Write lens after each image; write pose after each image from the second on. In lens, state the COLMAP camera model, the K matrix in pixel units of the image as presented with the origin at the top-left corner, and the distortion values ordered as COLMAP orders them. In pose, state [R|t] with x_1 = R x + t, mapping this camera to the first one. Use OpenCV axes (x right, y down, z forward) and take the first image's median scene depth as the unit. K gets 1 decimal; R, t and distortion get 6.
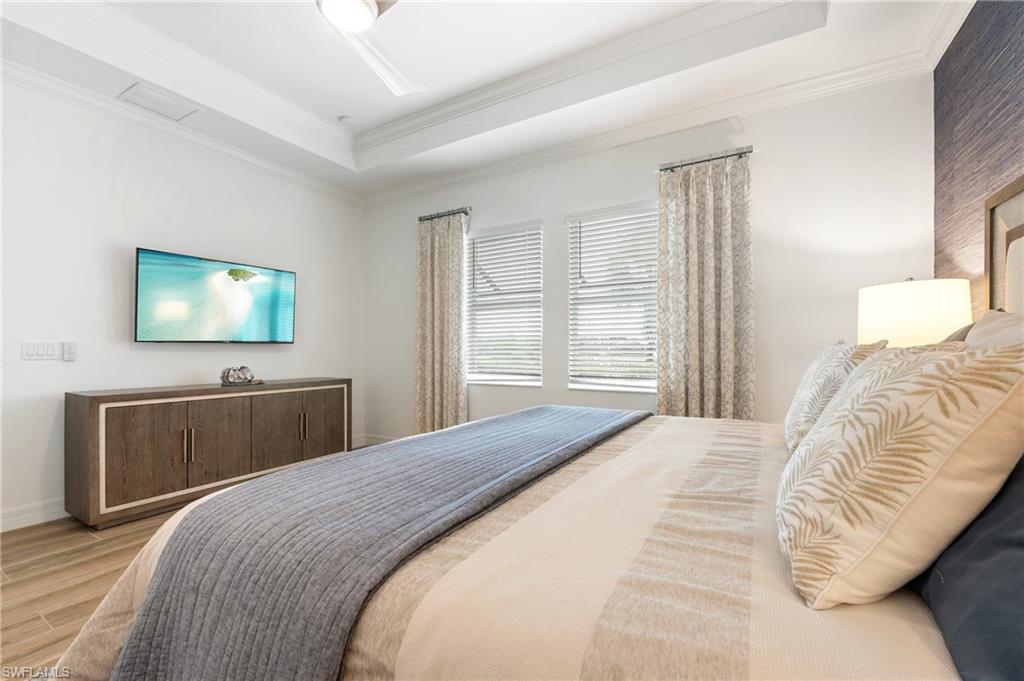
lens RADIAL K [[417.3, 0, 511.2], [0, 417.3, 351.6], [0, 0, 1]] dist [-0.003071, -0.000468]
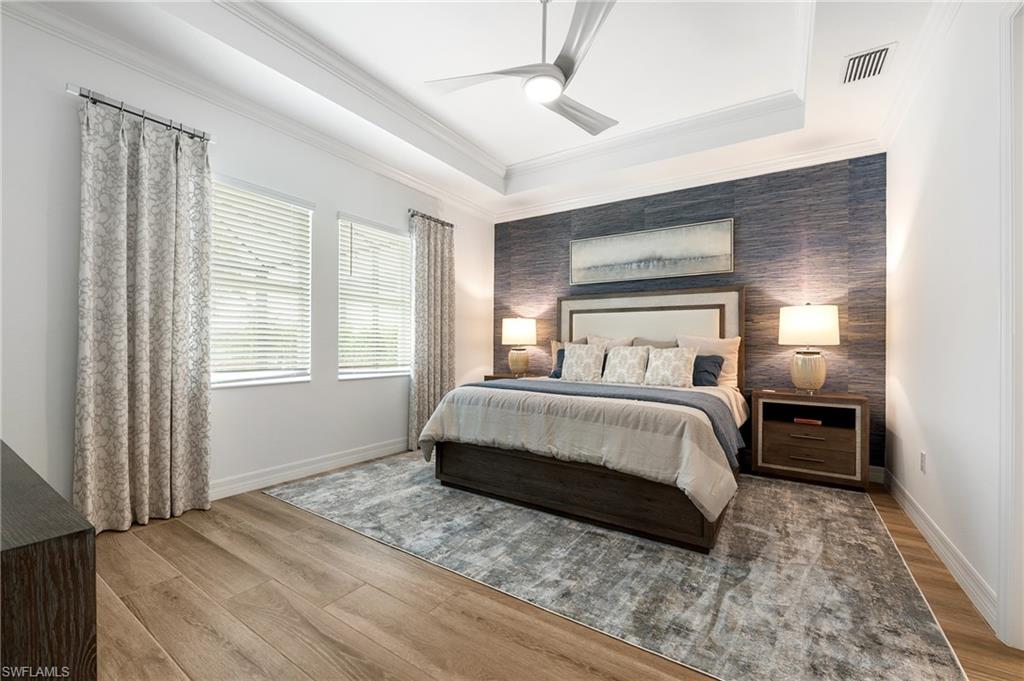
lens RADIAL K [[417.3, 0, 509.0], [0, 417.3, 342.7], [0, 0, 1]] dist [-0.003071, -0.000468]
pose [[0.063908, 0.005462, 0.997941, -0.830163], [-0.018955, 0.999811, -0.004258, -0.006868], [-0.997776, -0.018644, 0.064000, 0.487656]]
